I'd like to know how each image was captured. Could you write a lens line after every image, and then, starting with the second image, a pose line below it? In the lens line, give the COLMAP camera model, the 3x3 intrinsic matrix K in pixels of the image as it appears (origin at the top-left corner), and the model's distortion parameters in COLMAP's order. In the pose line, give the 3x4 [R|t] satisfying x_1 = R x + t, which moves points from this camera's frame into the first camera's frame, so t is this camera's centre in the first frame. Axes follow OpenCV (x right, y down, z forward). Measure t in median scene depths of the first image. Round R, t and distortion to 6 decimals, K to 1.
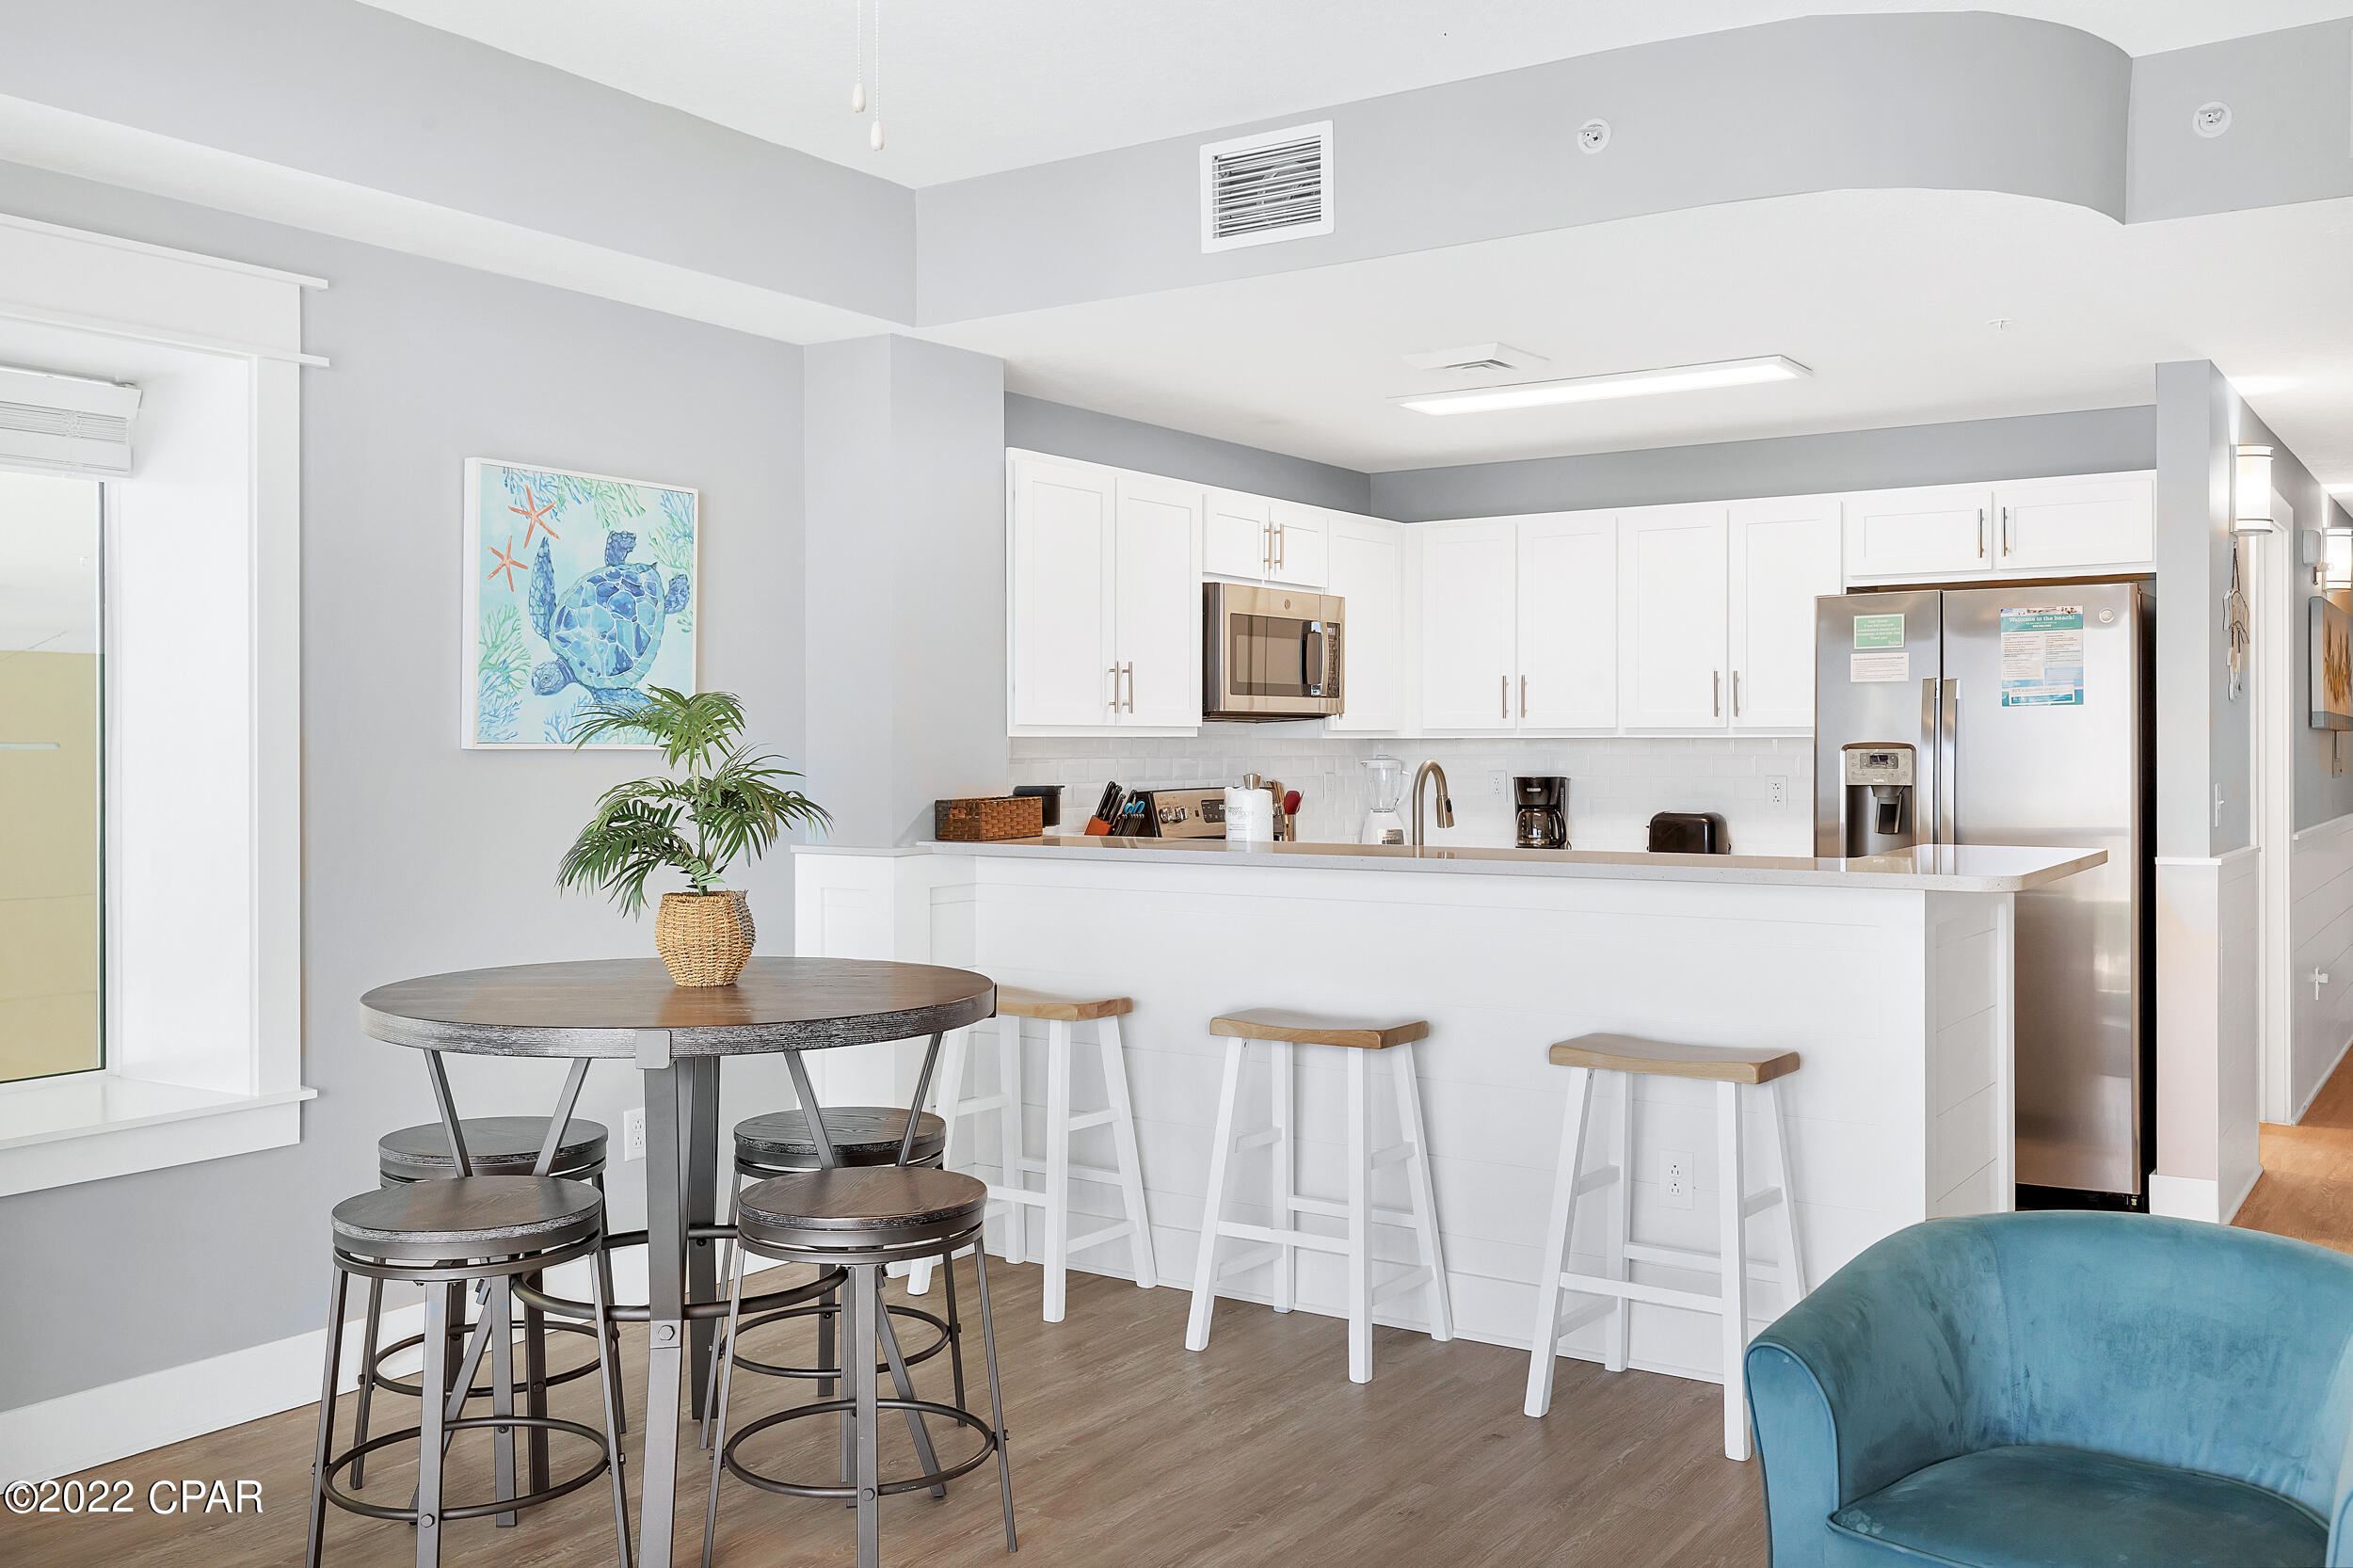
lens RADIAL K [[2019.9, 0, 1187.1], [0, 2019.9, 760.4], [0, 0, 1]] dist [-0.001277, 0.012123]
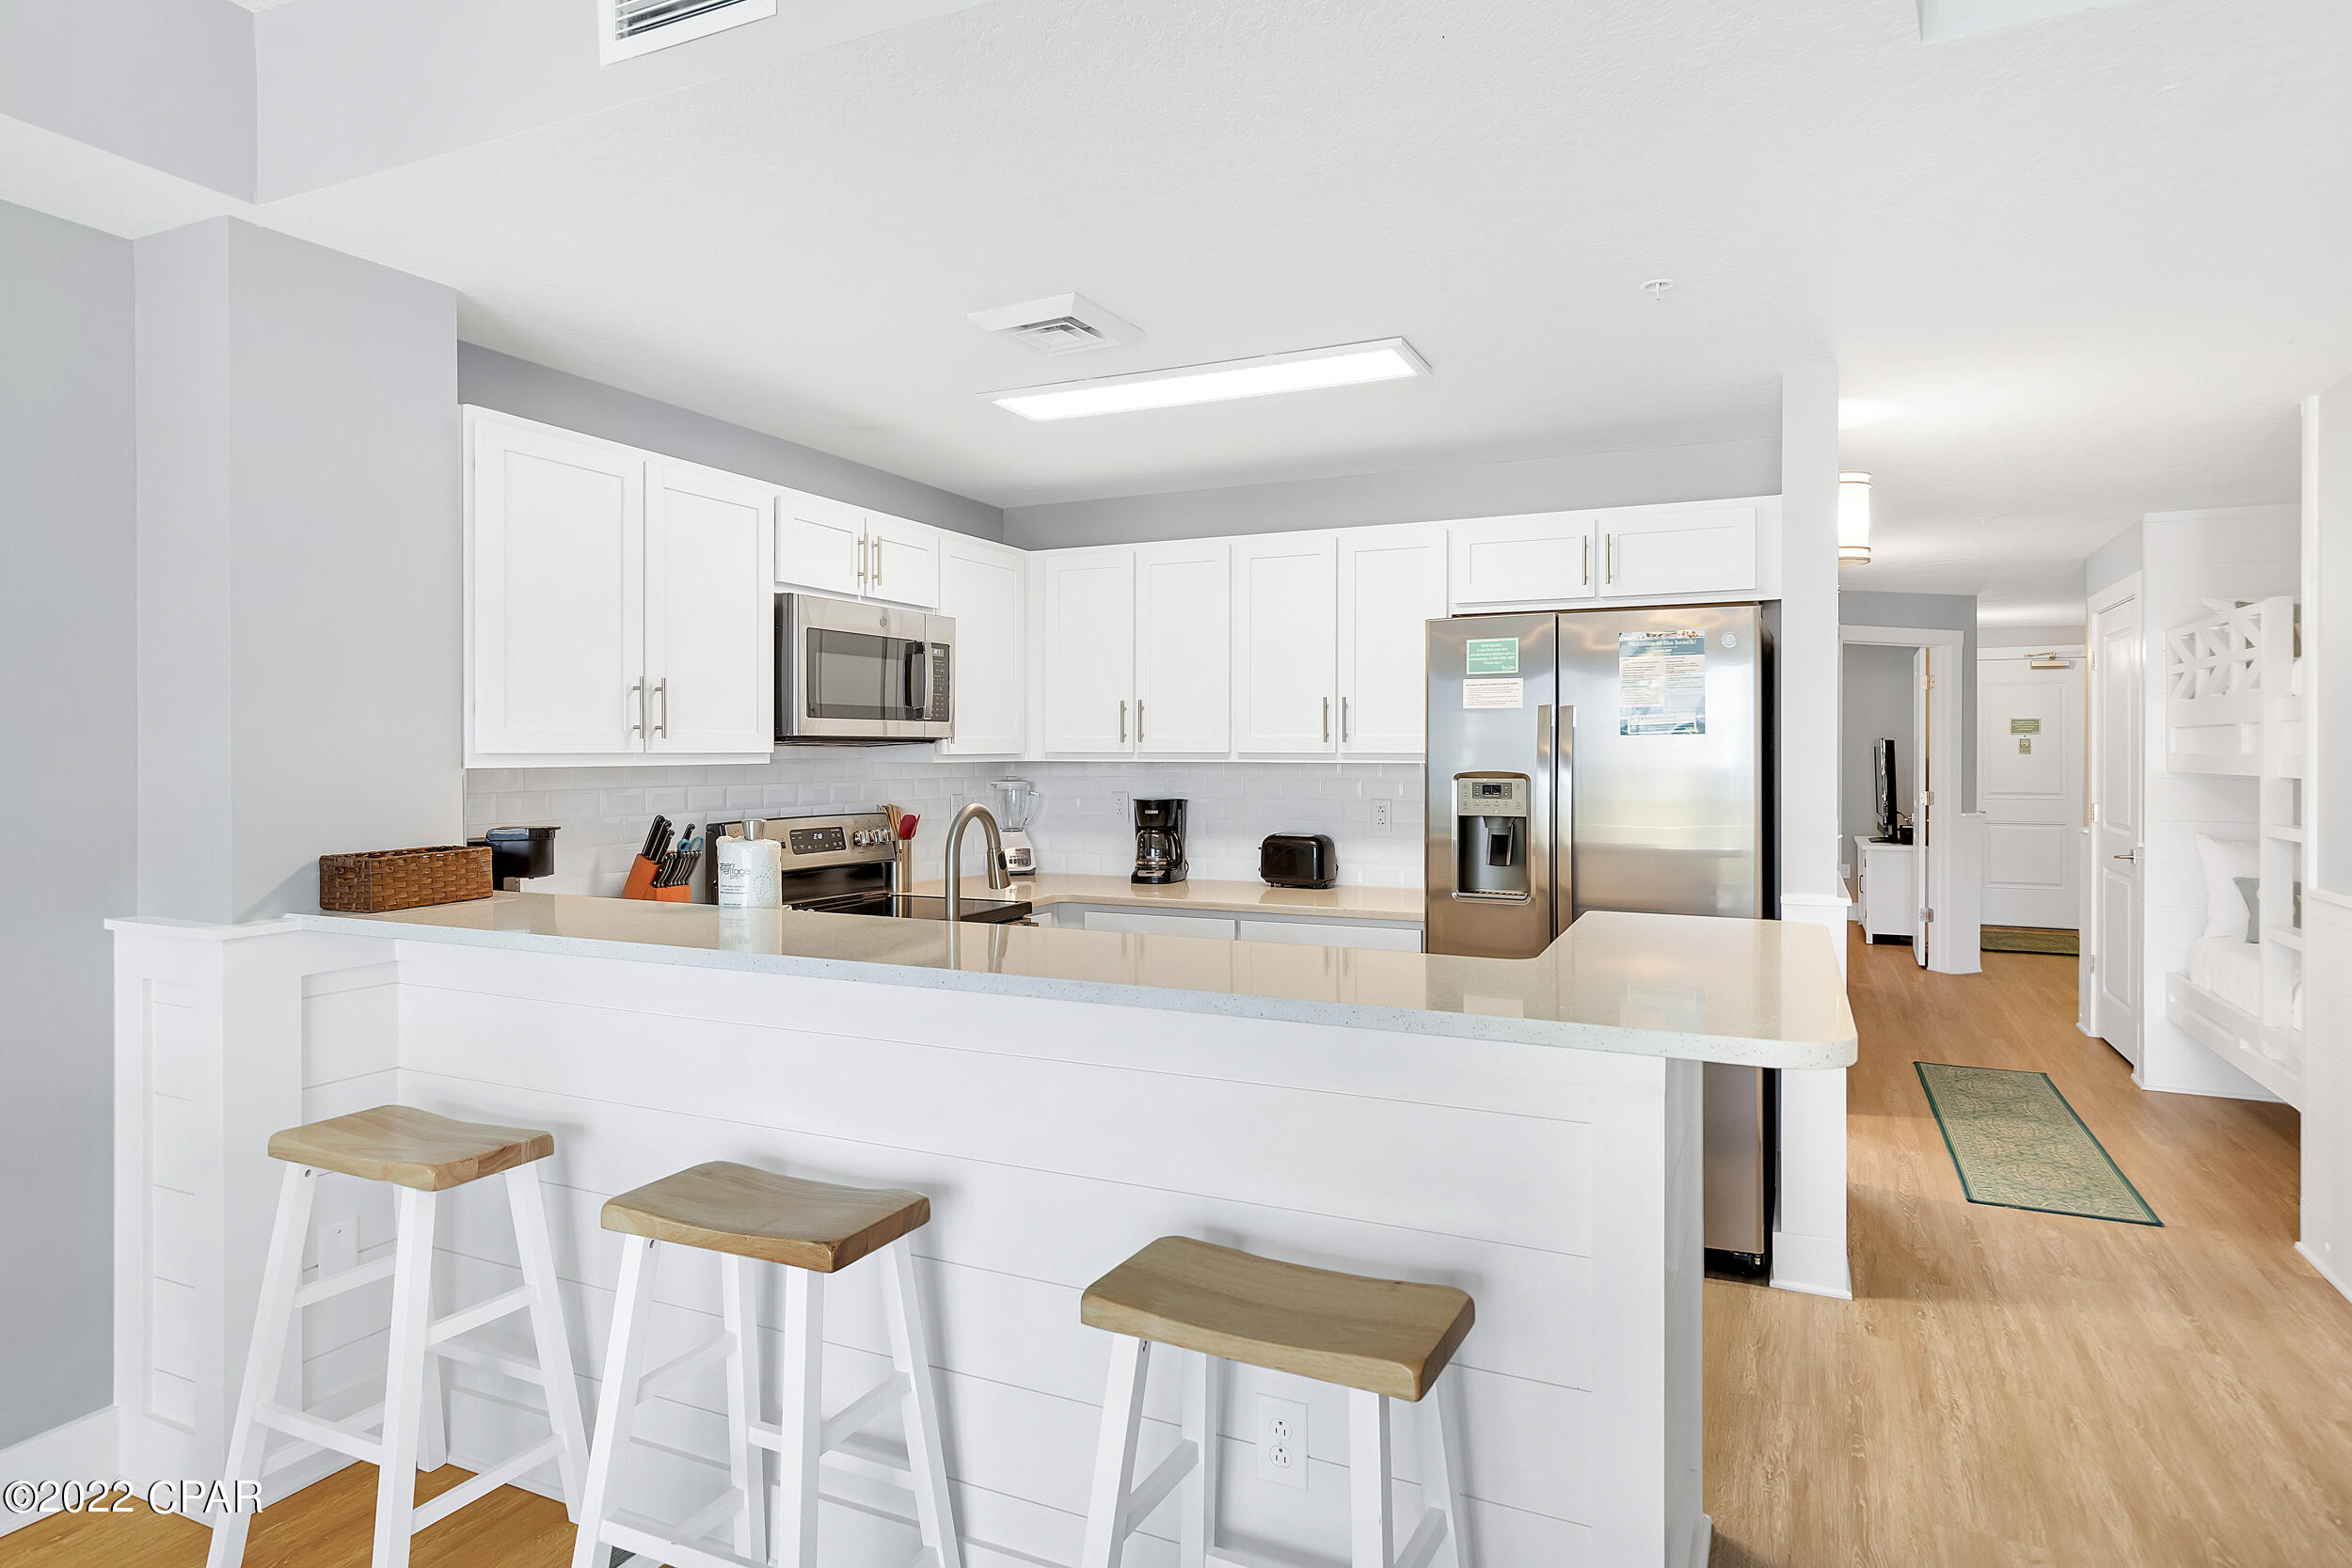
lens RADIAL K [[1299.1, 0, 1207.8], [0, 1299.1, 752.2], [0, 0, 1]] dist [-0.000508, -0.000482]
pose [[0.984867, 0.001988, 0.173300, 0.128058], [-0.000929, 0.999980, -0.006192, -0.017827], [-0.173308, 0.005937, 0.984850, 0.518895]]
